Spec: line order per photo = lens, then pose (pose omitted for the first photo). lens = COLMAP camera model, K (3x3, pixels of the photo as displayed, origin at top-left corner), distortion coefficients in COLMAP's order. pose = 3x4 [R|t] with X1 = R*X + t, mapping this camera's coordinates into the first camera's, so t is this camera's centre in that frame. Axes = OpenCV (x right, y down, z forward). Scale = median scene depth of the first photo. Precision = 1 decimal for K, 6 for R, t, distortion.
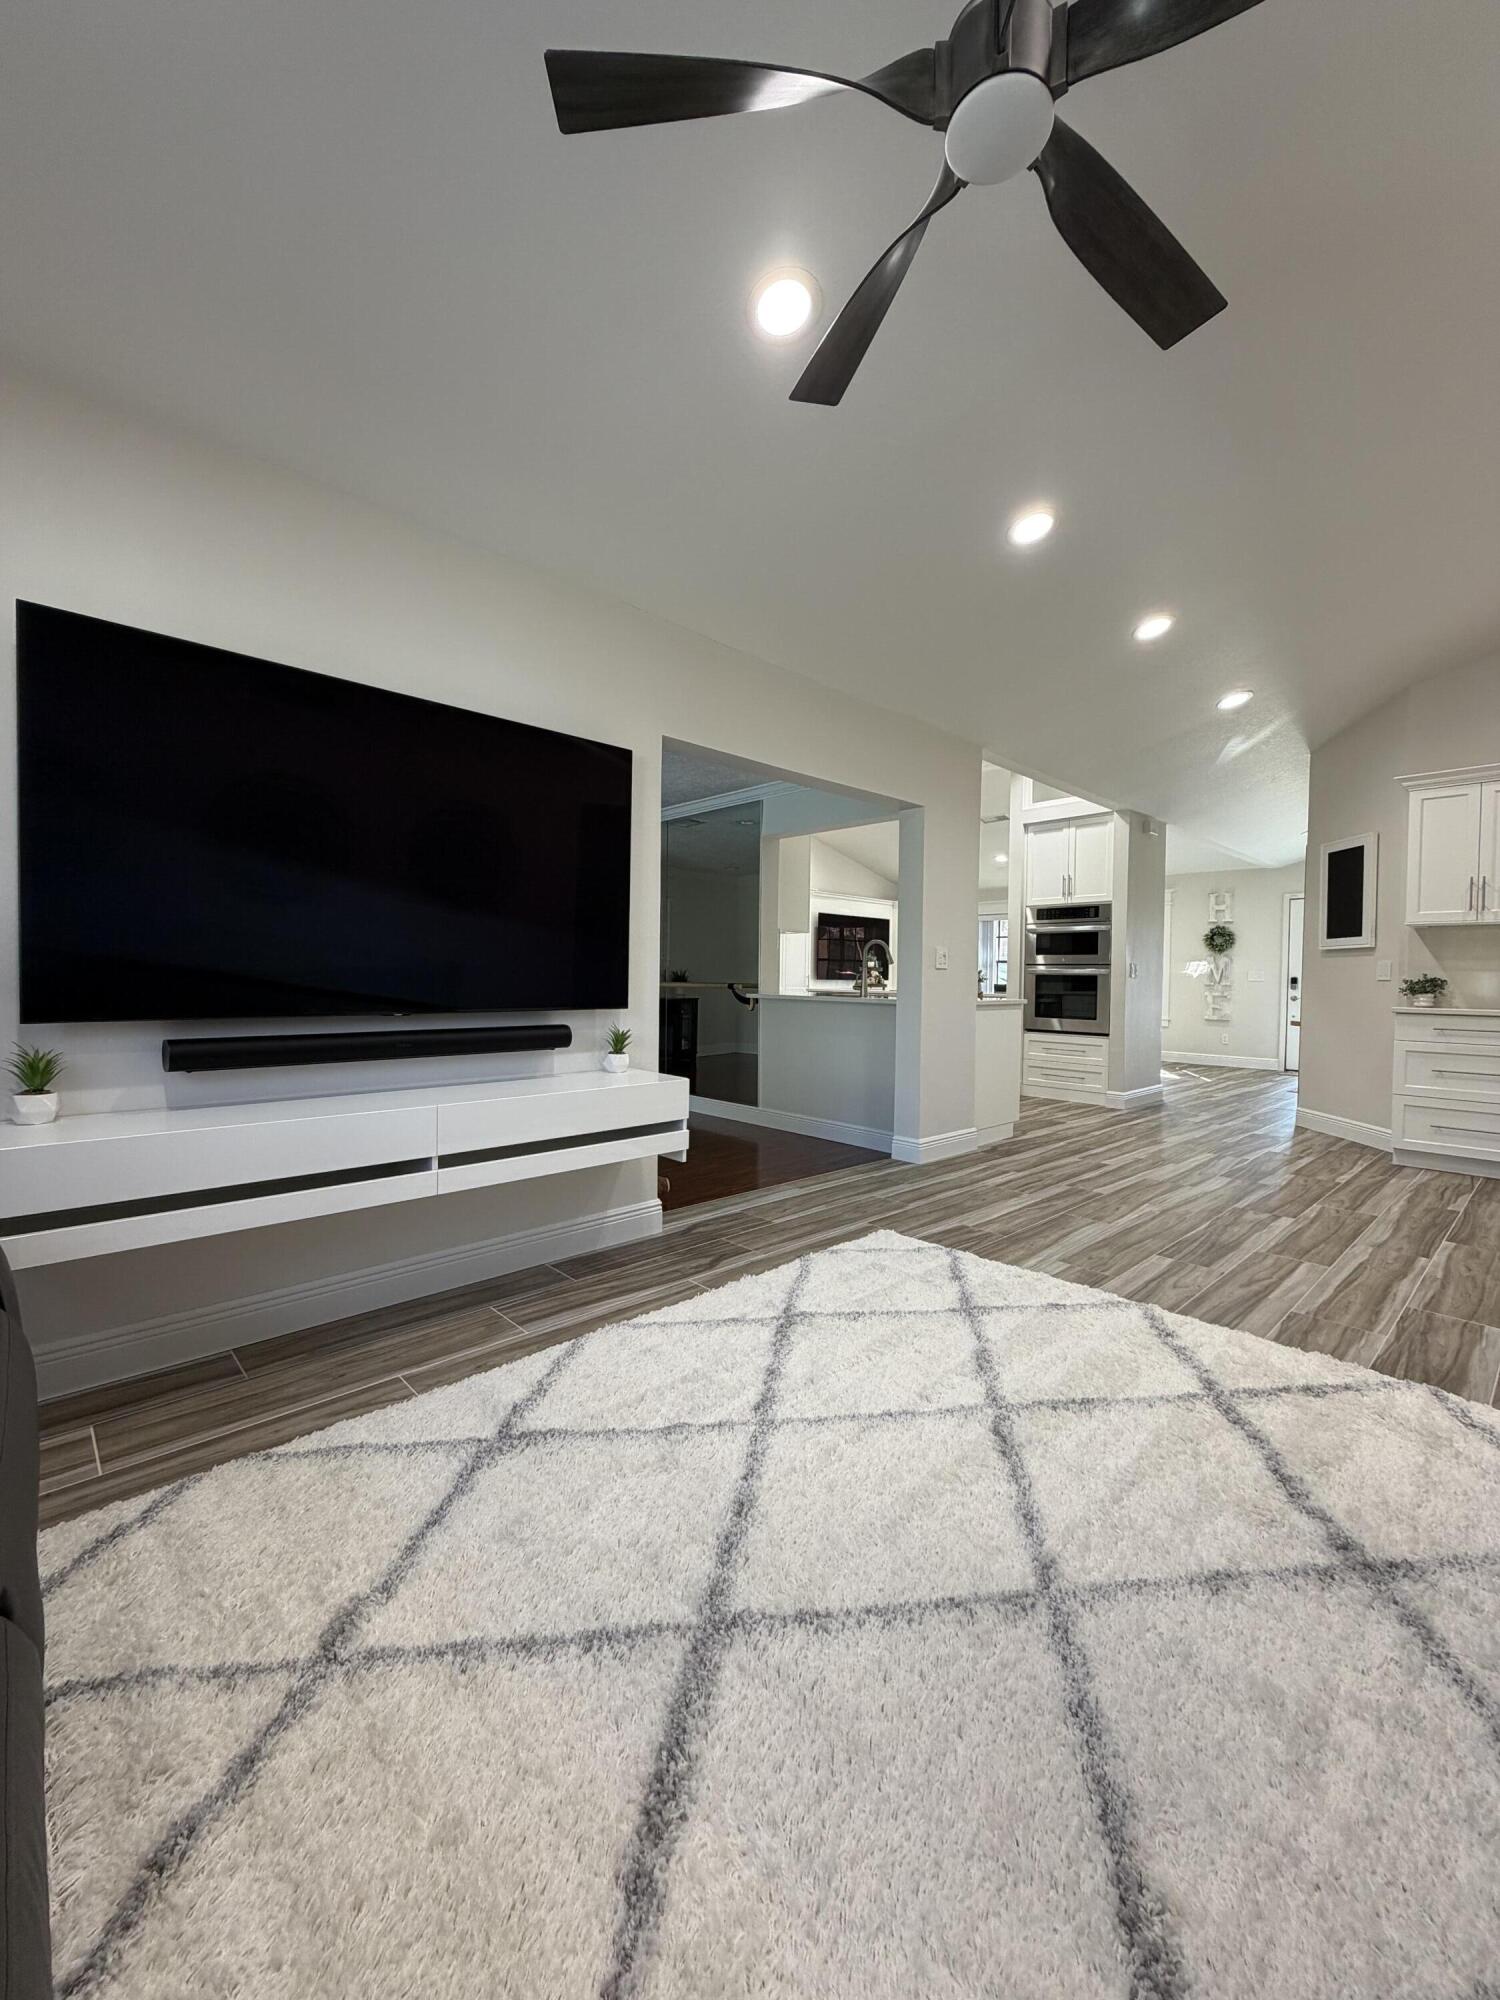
lens RADIAL K [[799.2, 0, 750.0], [0, 799.2, 1000.0], [0, 0, 1]] dist [-0.000445, 0.000387]
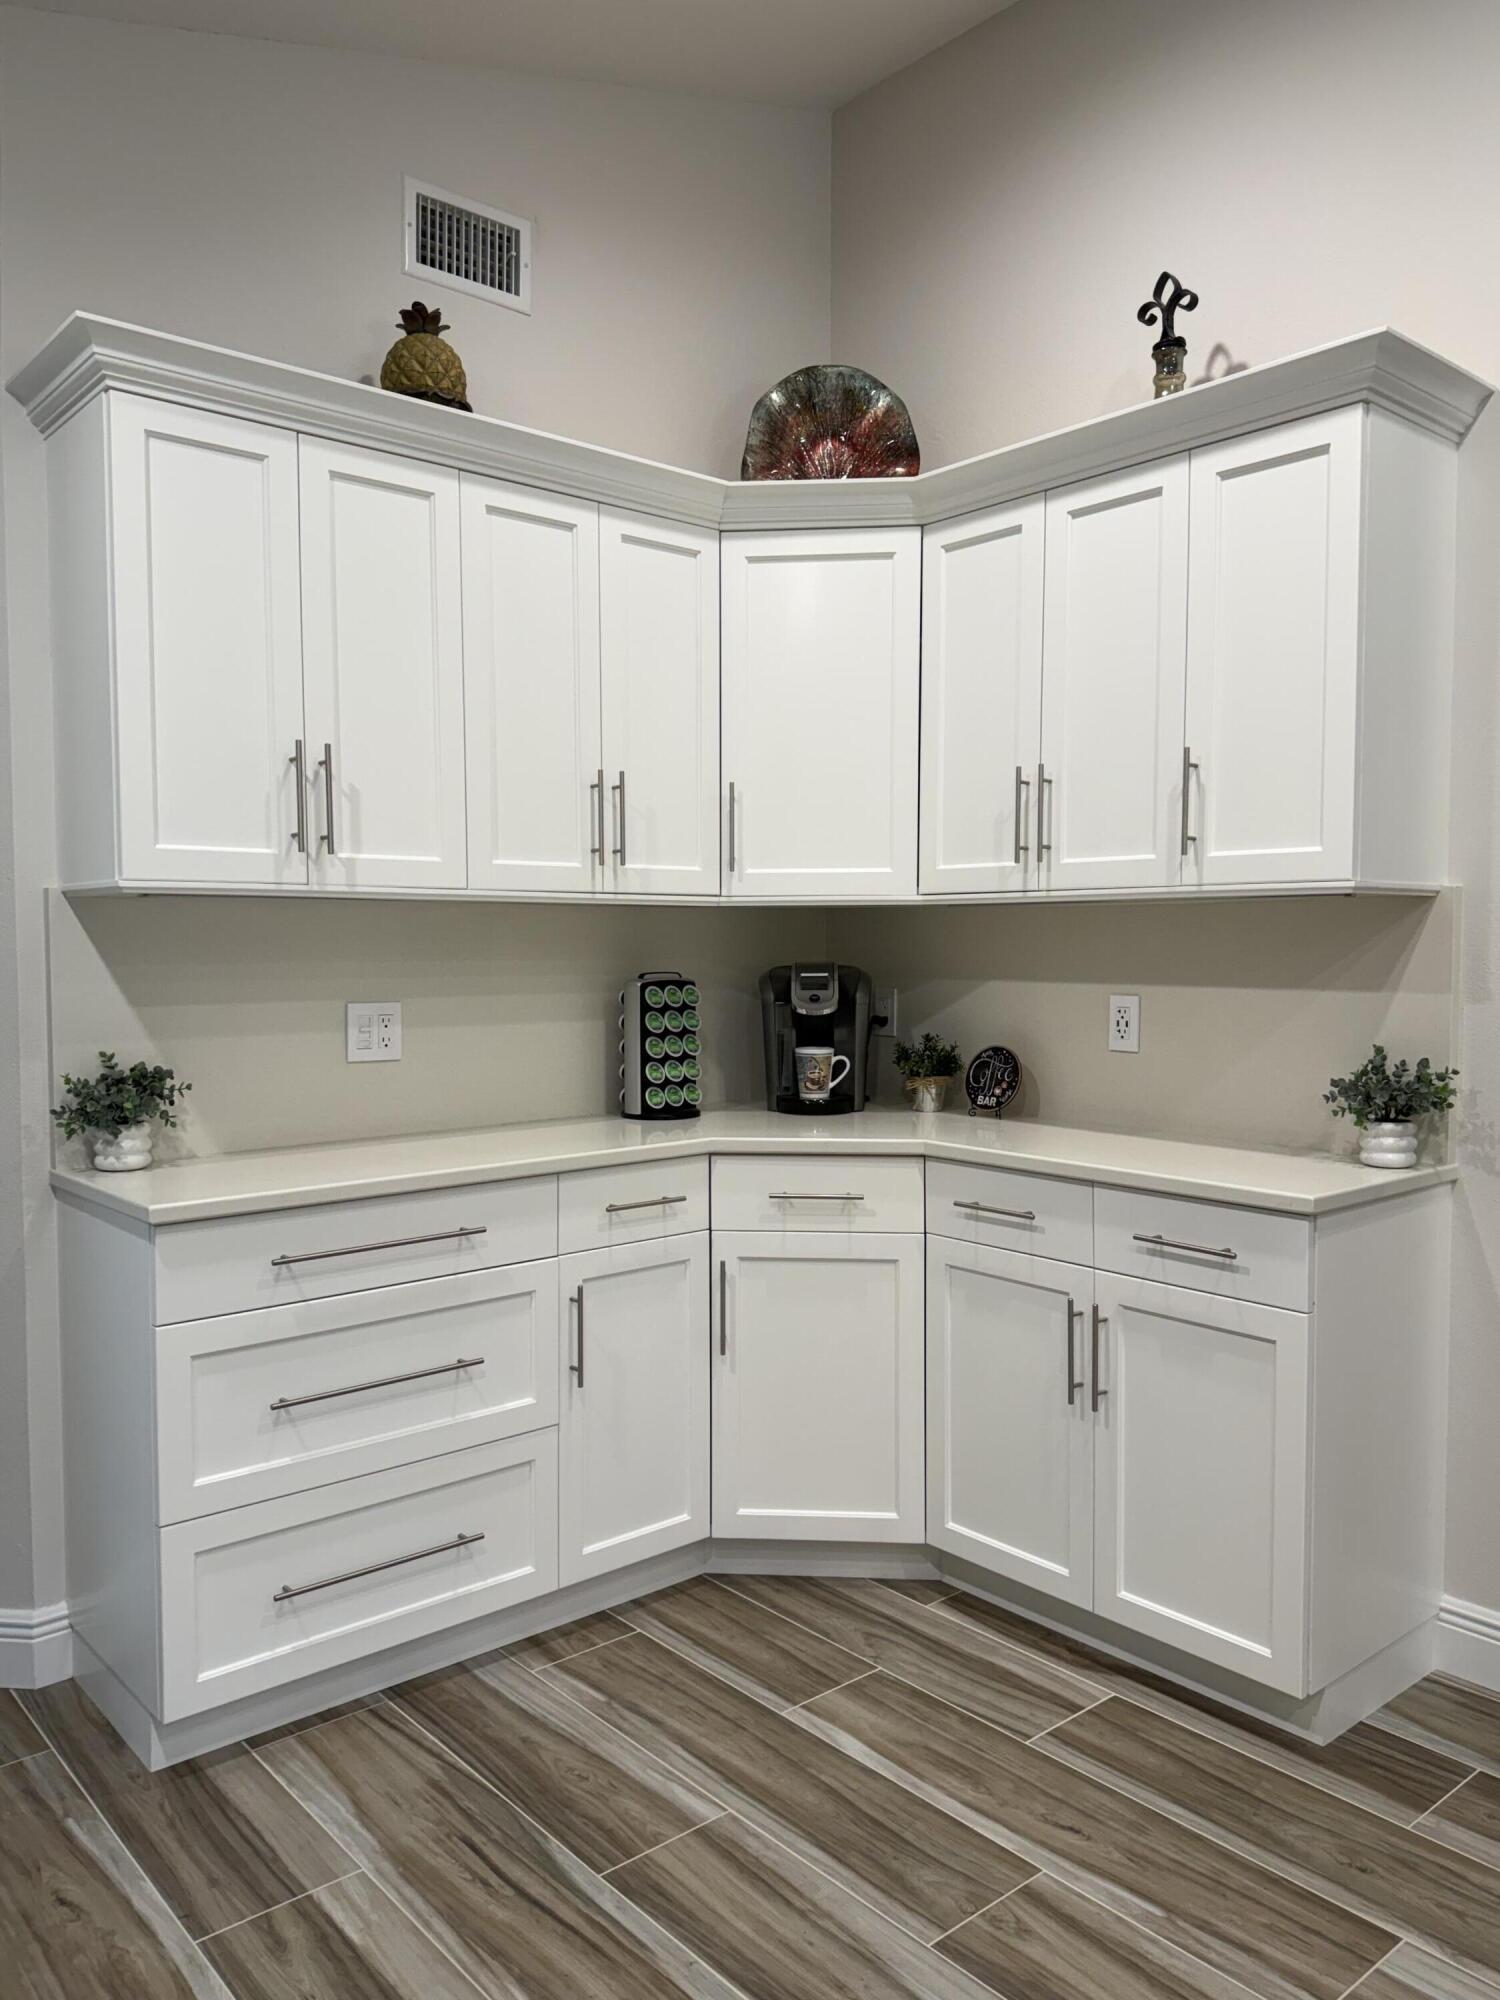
lens RADIAL K [[1485.3, 0, 750.0], [0, 1485.3, 1000.0], [0, 0, 1]] dist [0.000125, -0.001251]
pose [[0.040905, -0.062918, 0.997180, 0.335091], [0.034882, 0.997497, 0.061507, -0.082236], [-0.998554, 0.032268, 0.042998, 0.790951]]
